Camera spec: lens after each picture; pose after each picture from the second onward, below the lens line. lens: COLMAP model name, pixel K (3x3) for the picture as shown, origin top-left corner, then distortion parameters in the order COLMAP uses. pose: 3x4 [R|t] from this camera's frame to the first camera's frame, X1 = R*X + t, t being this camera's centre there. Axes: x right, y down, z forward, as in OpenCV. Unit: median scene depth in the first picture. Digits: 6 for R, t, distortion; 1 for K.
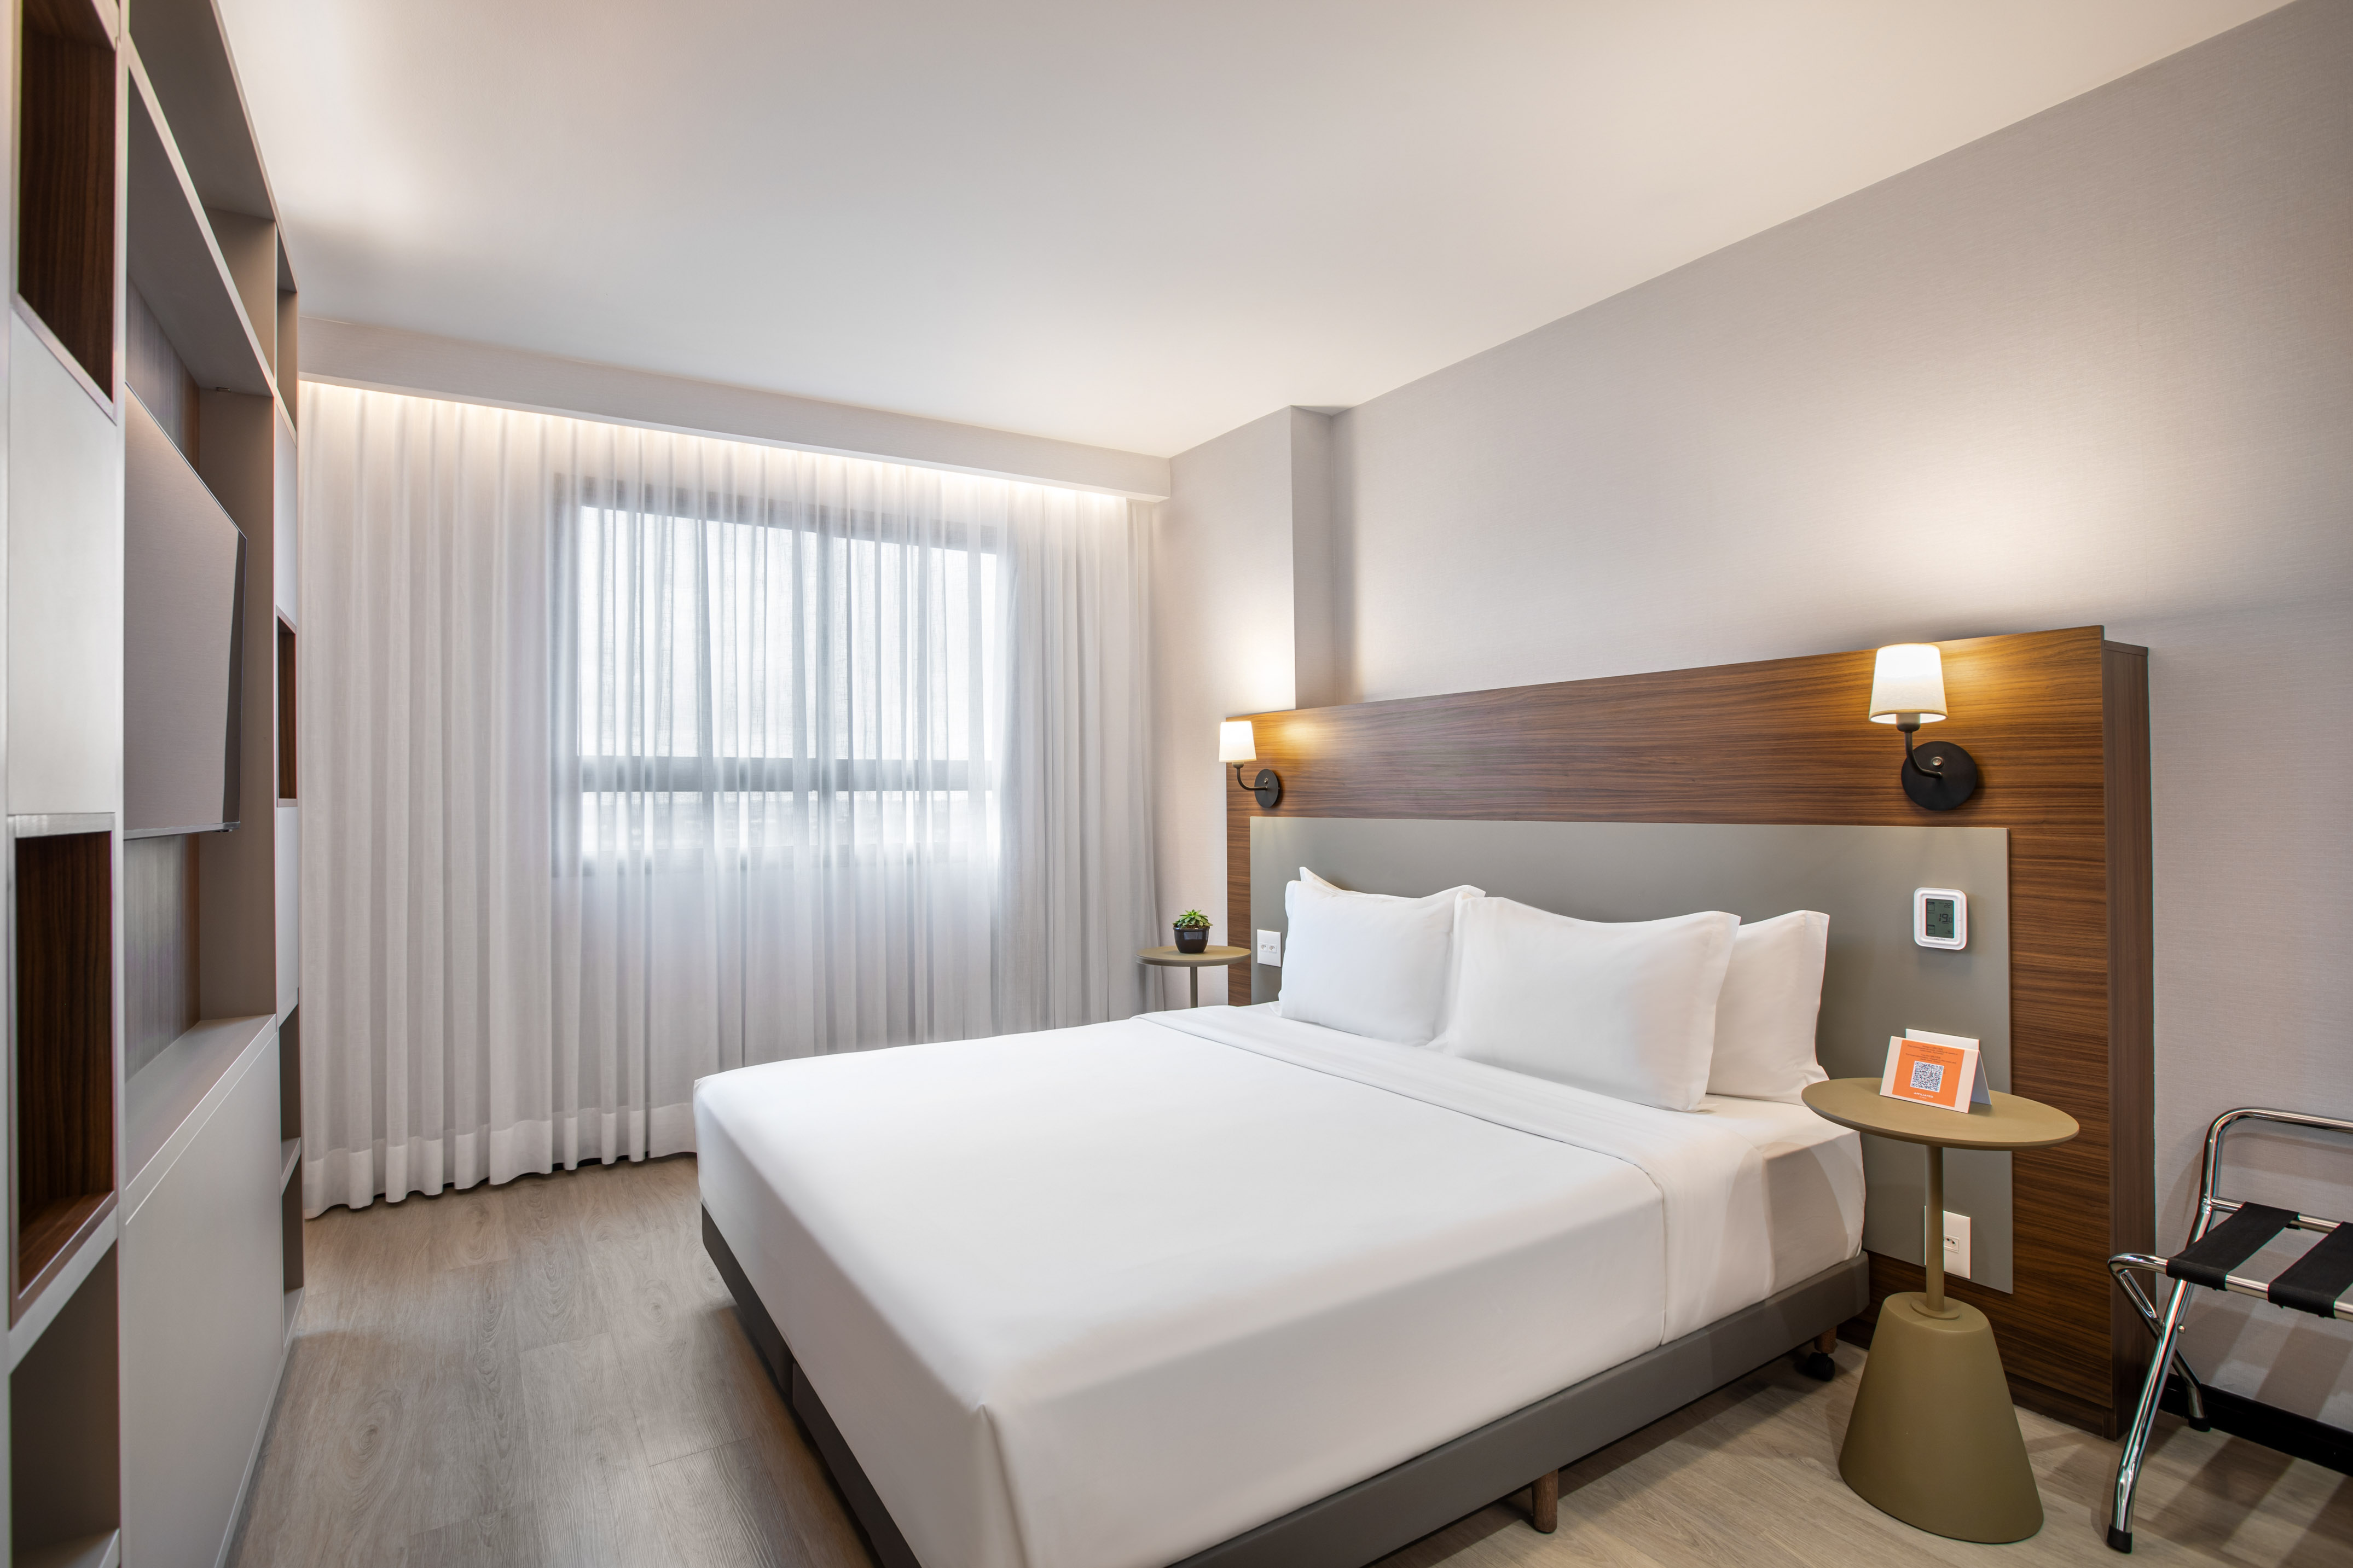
lens RADIAL K [[1144.2, 0, 1180.6], [0, 1144.2, 798.7], [0, 0, 1]] dist [-0.017100, 0.000327]
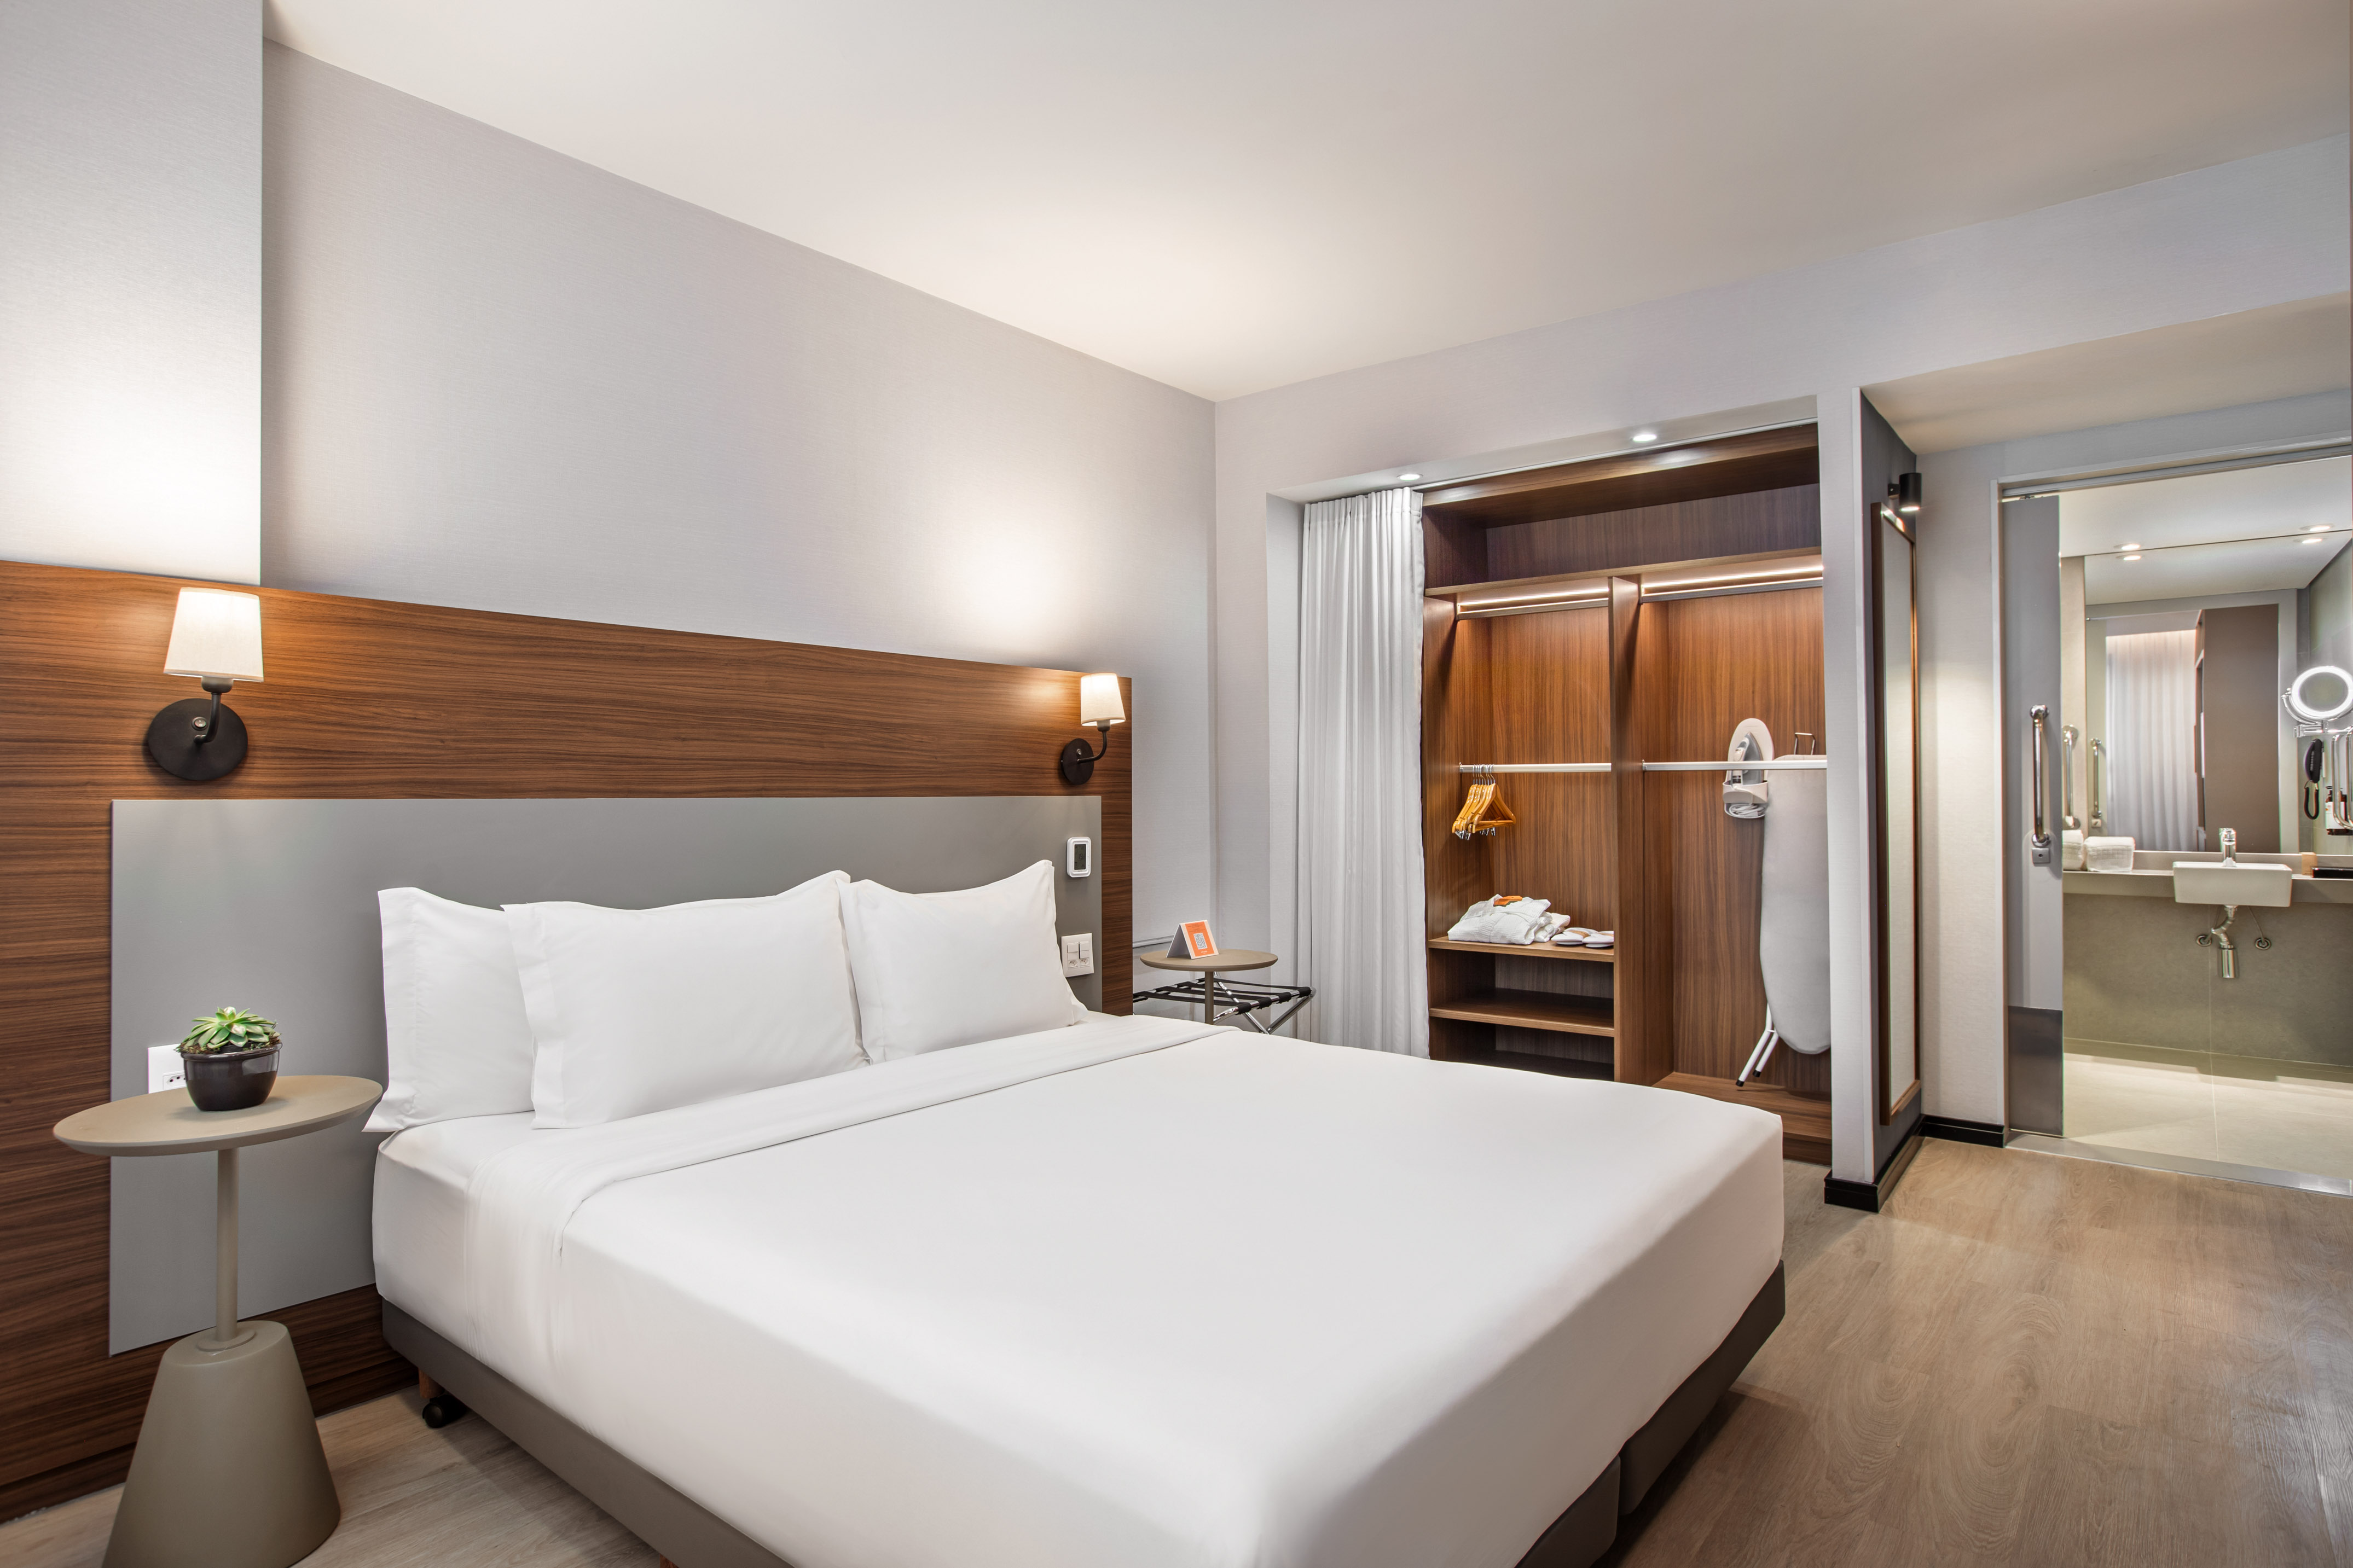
lens RADIAL K [[1316.2, 0, 1093.1], [0, 1316.2, 750.7], [0, 0, 1]] dist [-0.003971, -0.000604]
pose [[-0.268476, 0.012738, 0.963202, -0.741023], [-0.019230, 0.999642, -0.018580, -0.002121], [-0.963094, -0.023510, -0.268135, 1.068139]]
